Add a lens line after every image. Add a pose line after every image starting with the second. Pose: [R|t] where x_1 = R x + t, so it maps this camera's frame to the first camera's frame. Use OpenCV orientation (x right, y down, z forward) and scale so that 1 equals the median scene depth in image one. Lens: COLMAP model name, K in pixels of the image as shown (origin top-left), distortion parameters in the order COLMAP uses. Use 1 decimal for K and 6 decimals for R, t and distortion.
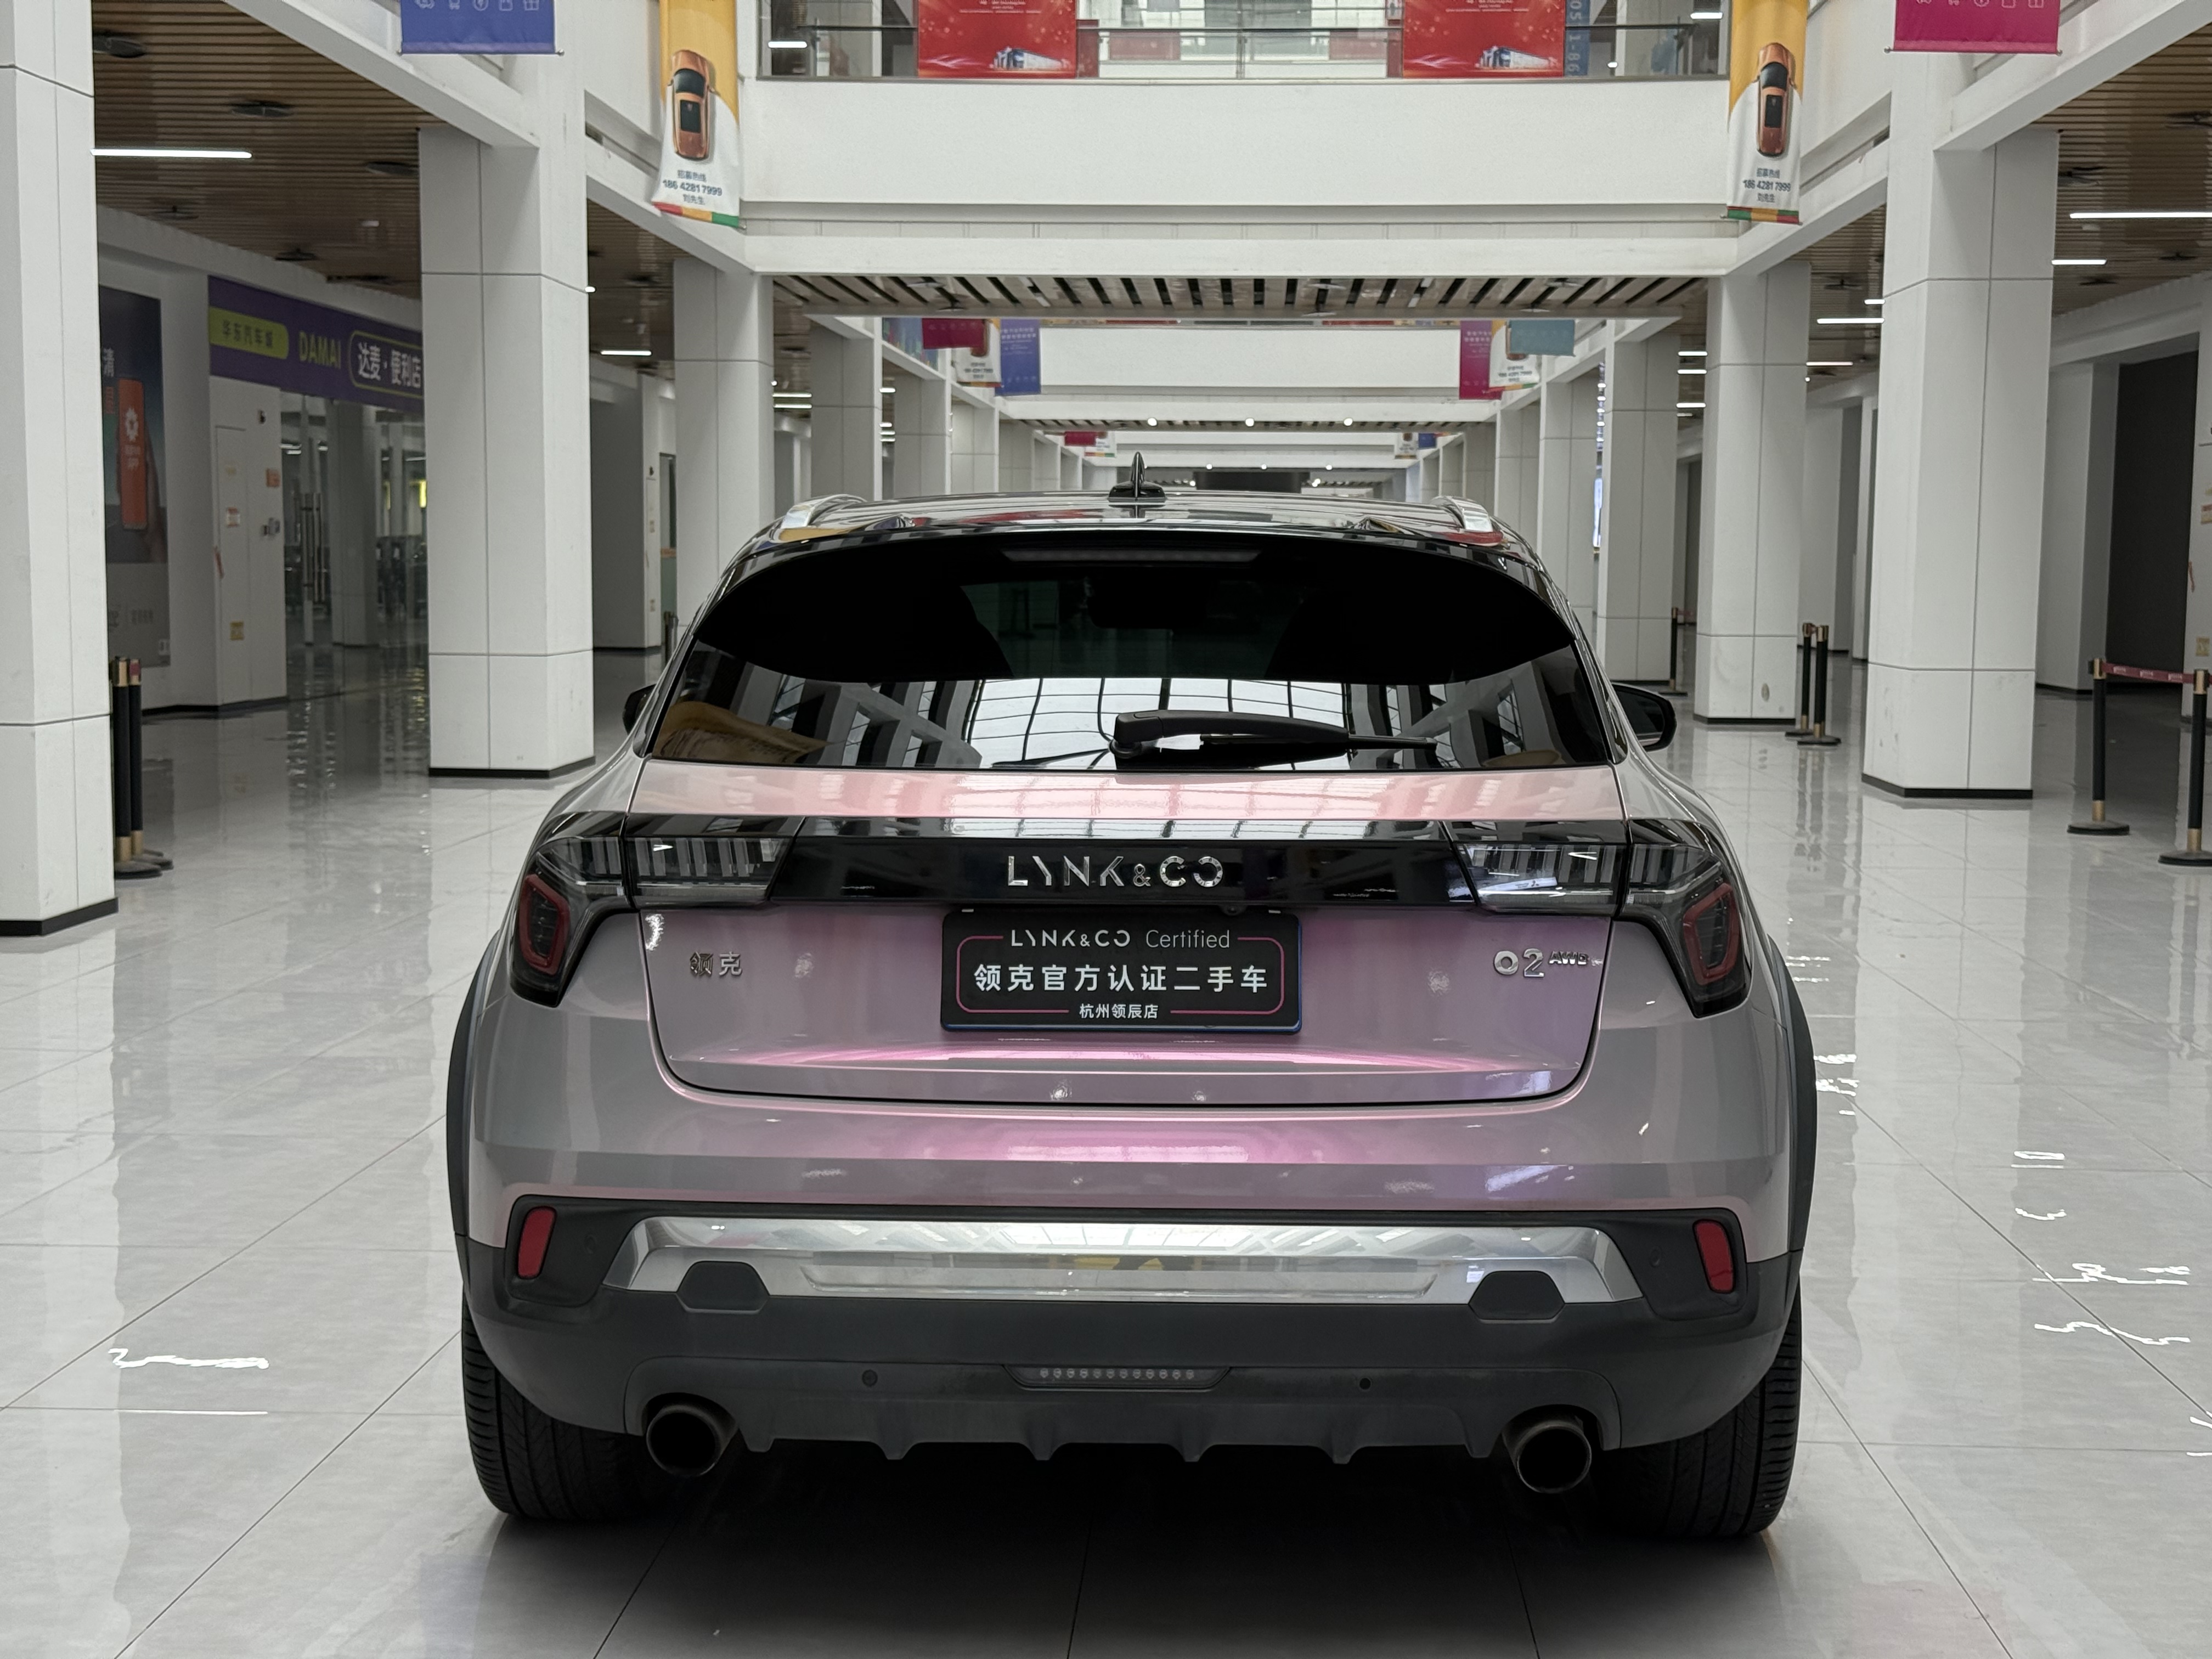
lens RADIAL K [[3085.9, 0, 1104.3], [0, 3085.9, 829.7], [0, 0, 1]] dist [0.111347, 0.000000]
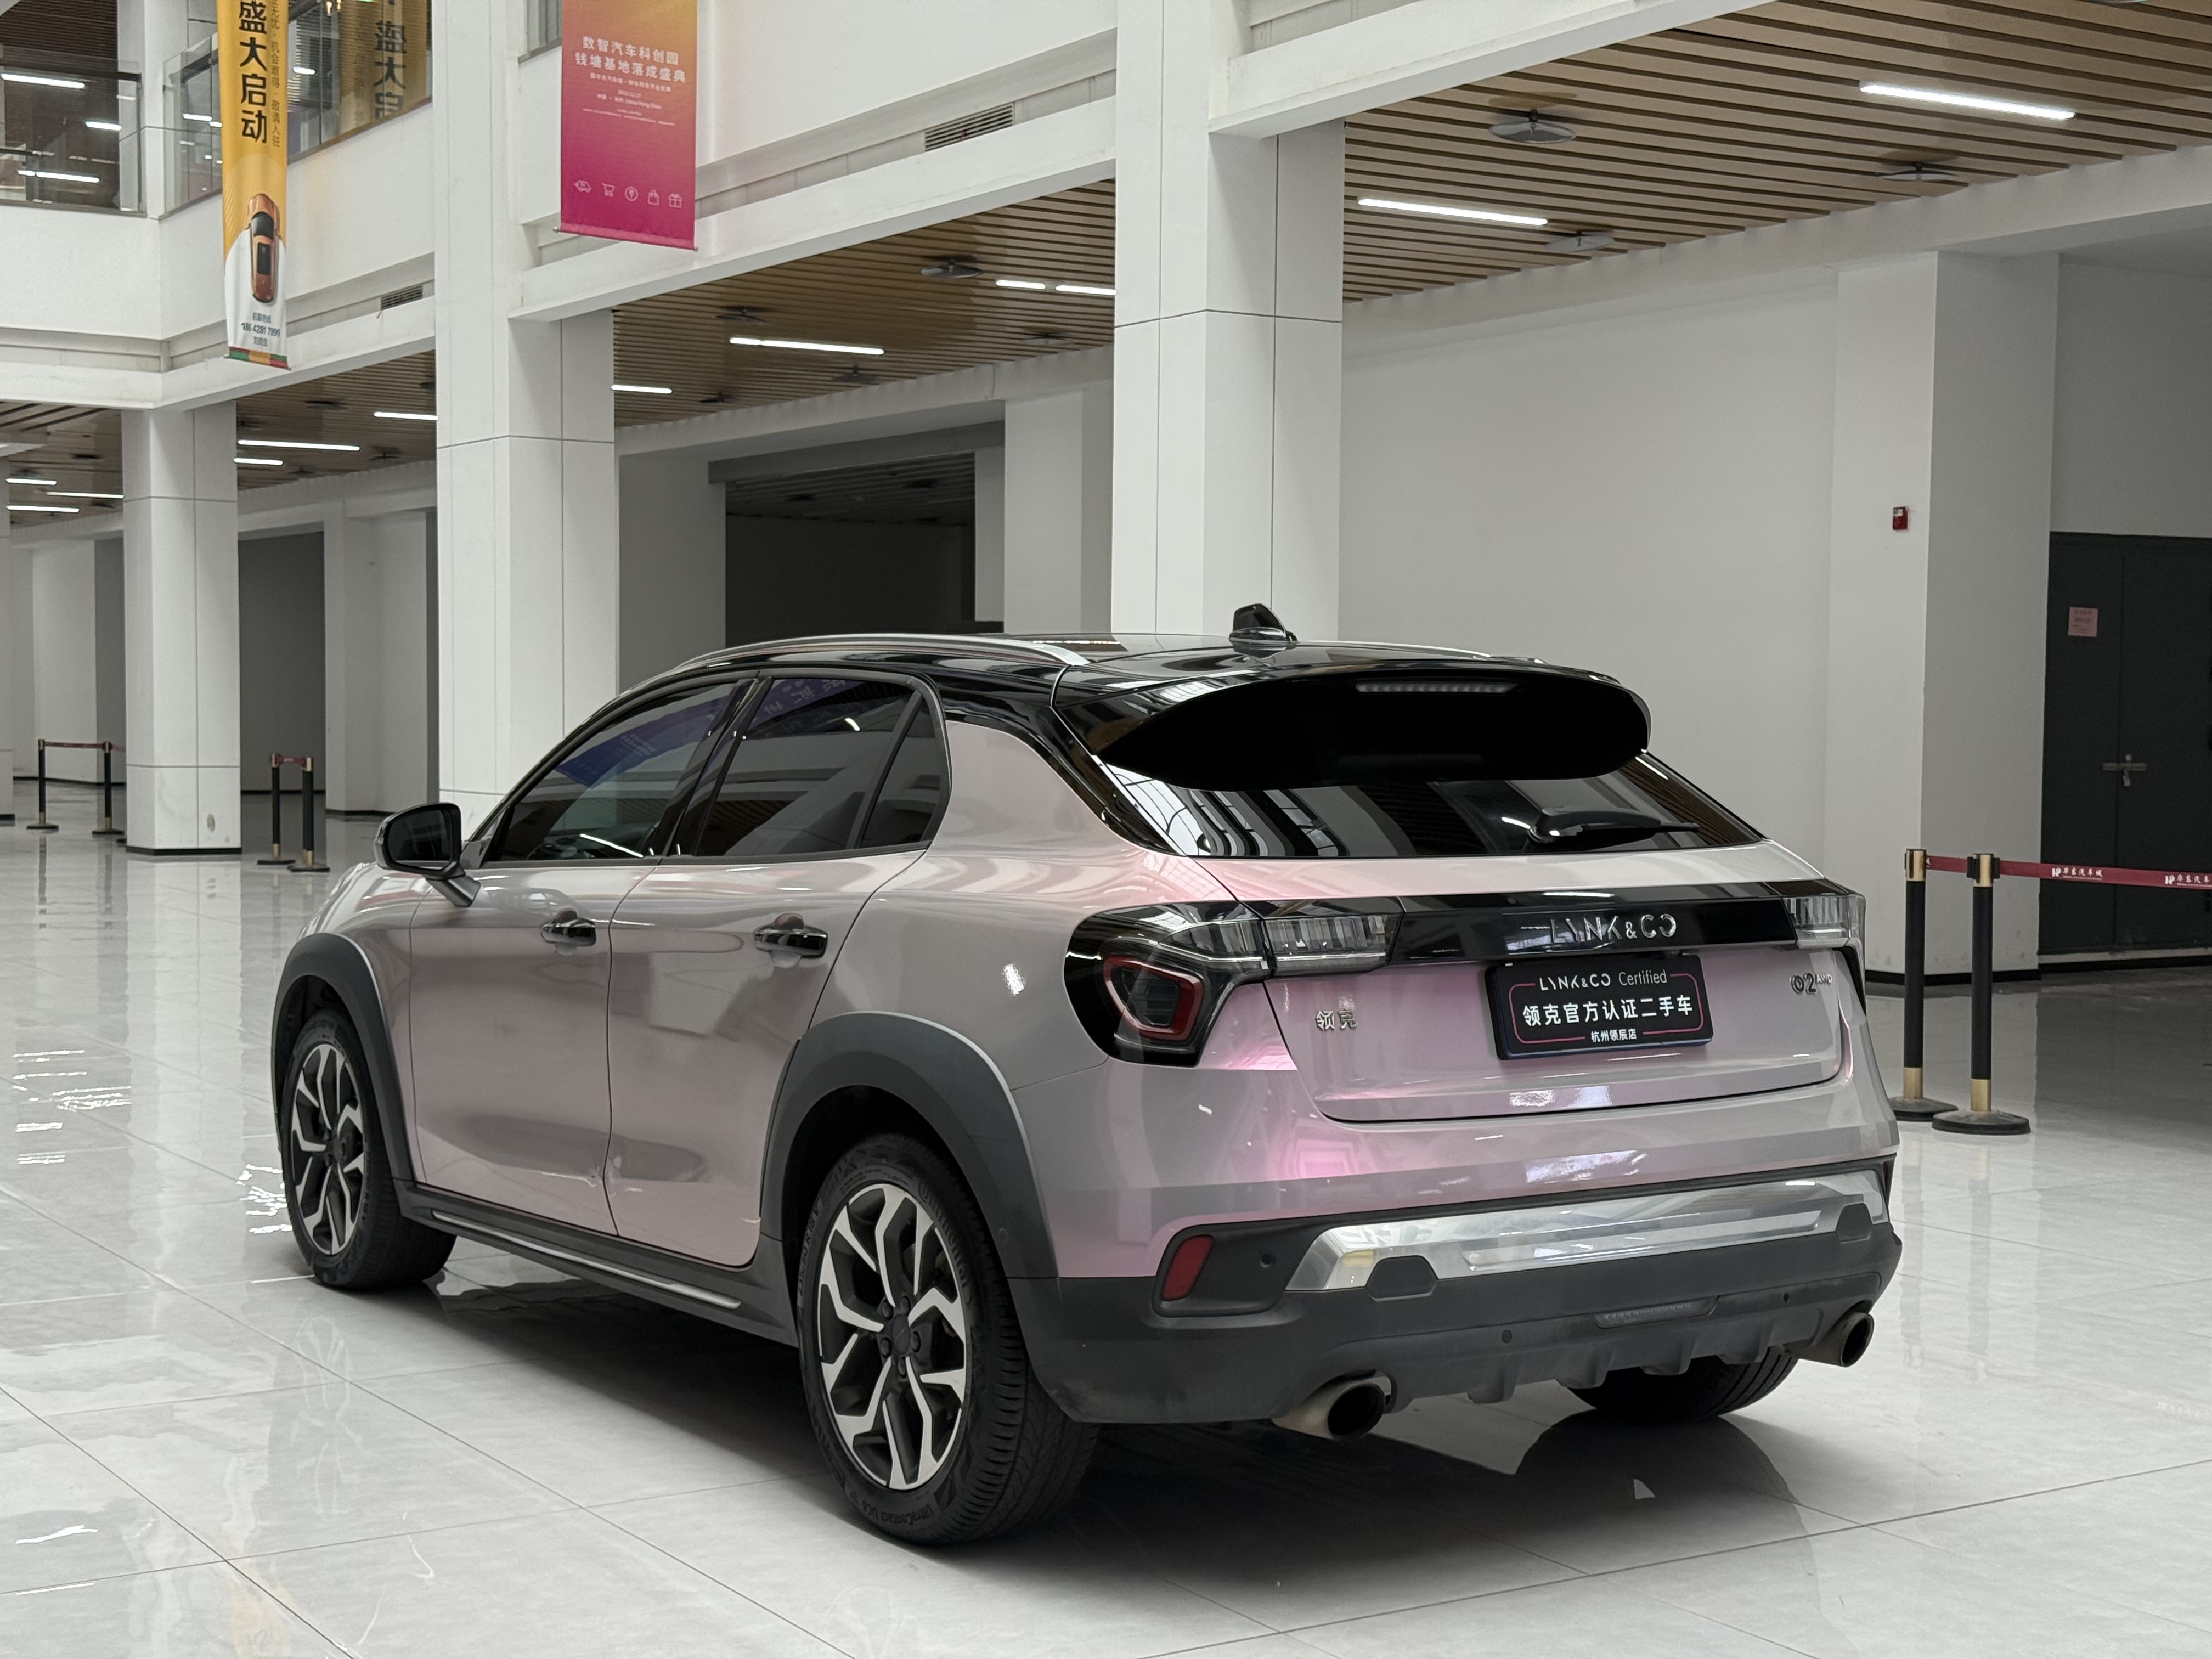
lens RADIAL K [[3085.9, 0, 1104.5], [0, 3085.9, 812.8], [0, 0, 1]] dist [0.111347, 0.000000]
pose [[0.815805, -0.021525, 0.577926, -0.774628], [0.049210, 0.998266, -0.032286, -0.002924], [-0.576229, 0.054779, 0.815450, 0.042191]]
